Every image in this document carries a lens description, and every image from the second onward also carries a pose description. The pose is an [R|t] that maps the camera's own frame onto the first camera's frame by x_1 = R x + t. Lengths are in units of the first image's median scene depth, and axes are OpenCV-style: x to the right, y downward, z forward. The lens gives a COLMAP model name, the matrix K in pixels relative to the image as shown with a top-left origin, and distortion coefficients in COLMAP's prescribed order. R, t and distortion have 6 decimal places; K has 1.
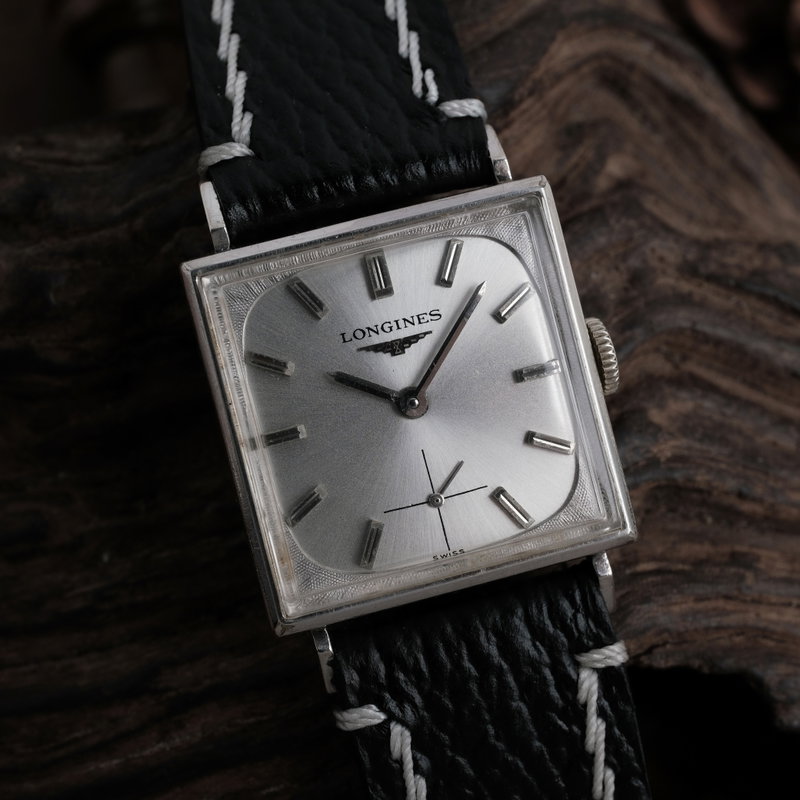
lens RADIAL K [[1451.2, 0, 400.0], [0, 1451.2, 400.0], [0, 0, 1]] dist [0.020907, 0.172313]
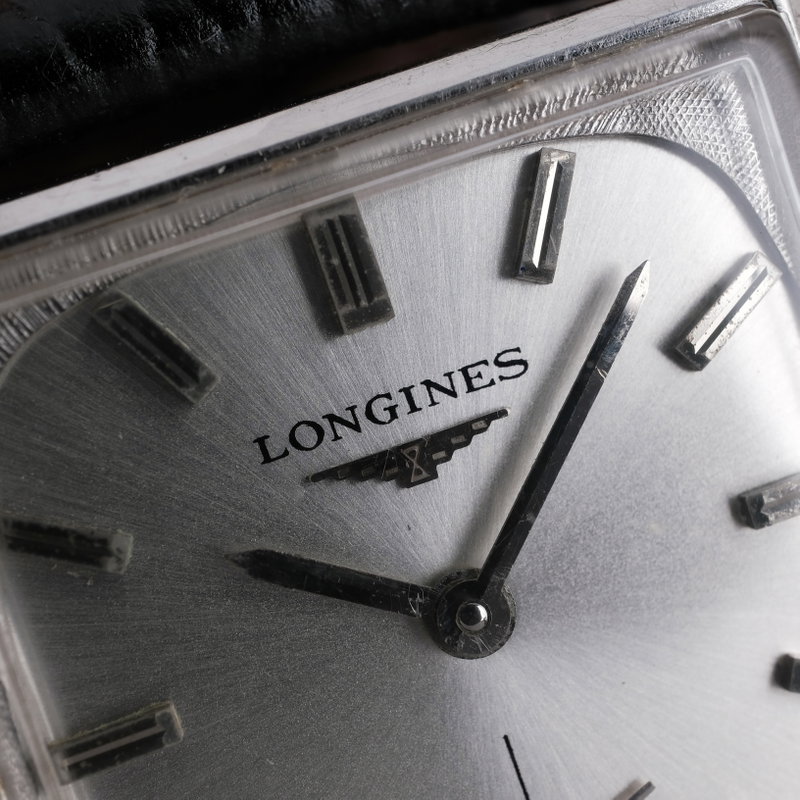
lens RADIAL K [[1451.2, 0, 400.0], [0, 1451.2, 400.0], [0, 0, 1]] dist [0.020907, 0.172313]
pose [[0.996373, -0.082326, 0.021516, -0.012032], [0.080910, 0.994915, 0.059979, -0.073915], [-0.026344, -0.058021, 0.997968, 0.640081]]
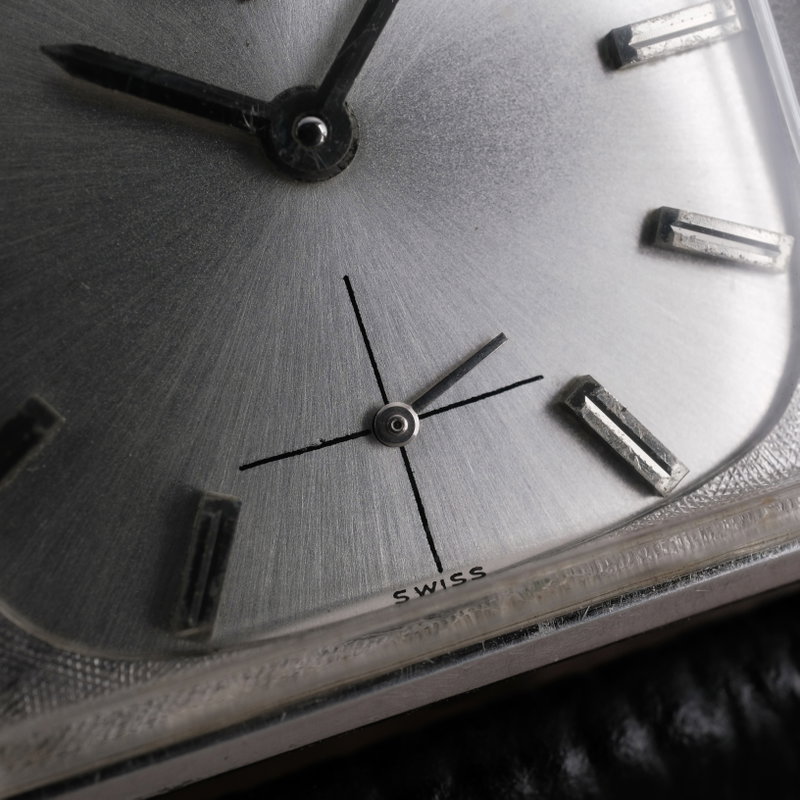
lens RADIAL K [[1451.2, 0, 400.0], [0, 1451.2, 400.0], [0, 0, 1]] dist [0.020907, 0.172313]
pose [[0.998257, -0.049667, 0.031888, 0.015701], [0.049911, 0.998730, -0.006895, 0.065737], [-0.031505, 0.008474, 0.999468, 0.663619]]
